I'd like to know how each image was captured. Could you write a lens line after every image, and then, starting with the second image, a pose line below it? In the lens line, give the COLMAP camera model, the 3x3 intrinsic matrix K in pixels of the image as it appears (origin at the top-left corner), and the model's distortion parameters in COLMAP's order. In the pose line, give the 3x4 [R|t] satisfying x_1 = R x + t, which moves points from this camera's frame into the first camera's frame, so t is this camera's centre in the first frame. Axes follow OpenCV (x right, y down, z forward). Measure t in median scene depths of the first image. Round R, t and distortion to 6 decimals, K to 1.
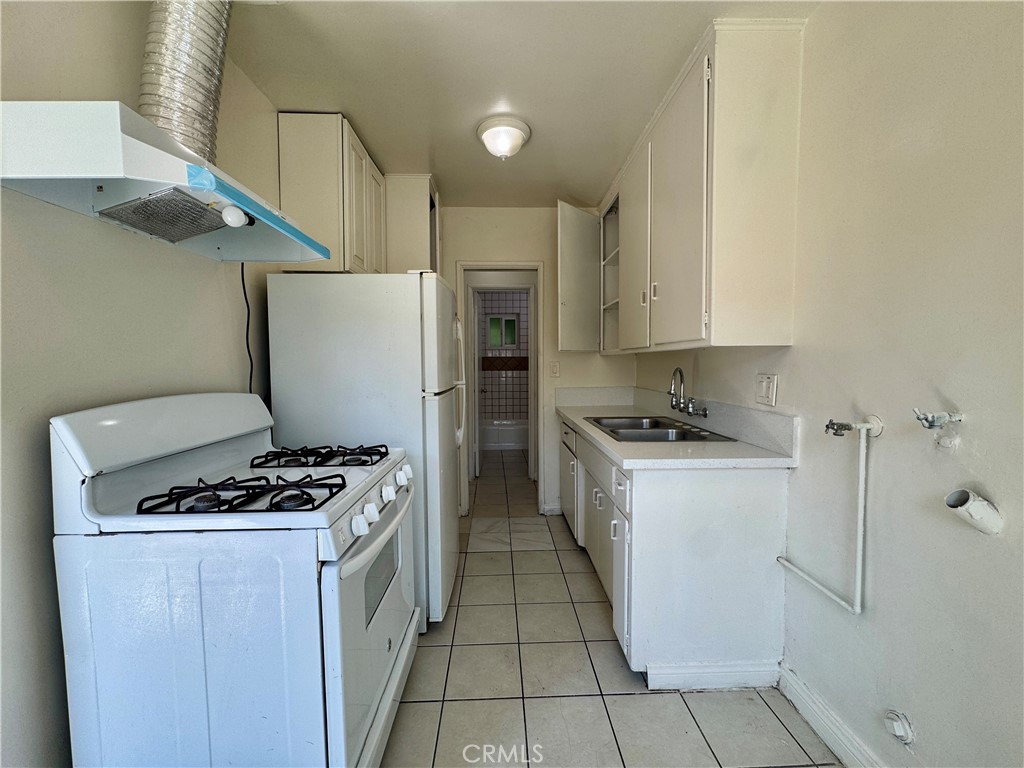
lens RADIAL K [[412.2, 0, 511.4], [0, 412.2, 382.7], [0, 0, 1]] dist [-0.003399, -0.000133]
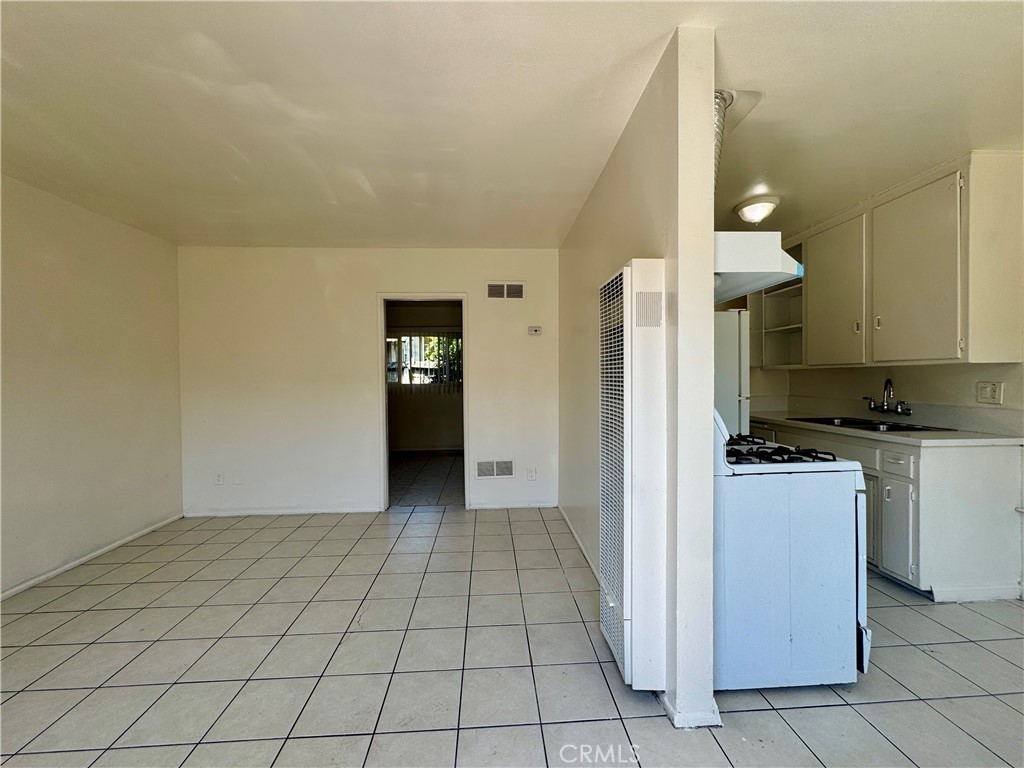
lens RADIAL K [[412.2, 0, 513.4], [0, 412.2, 381.9], [0, 0, 1]] dist [-0.003399, -0.000133]
pose [[0.999629, -0.005402, 0.026714, -1.073994], [0.006430, 0.999237, -0.038533, 0.022560], [-0.026486, 0.038690, 0.998900, -0.384097]]
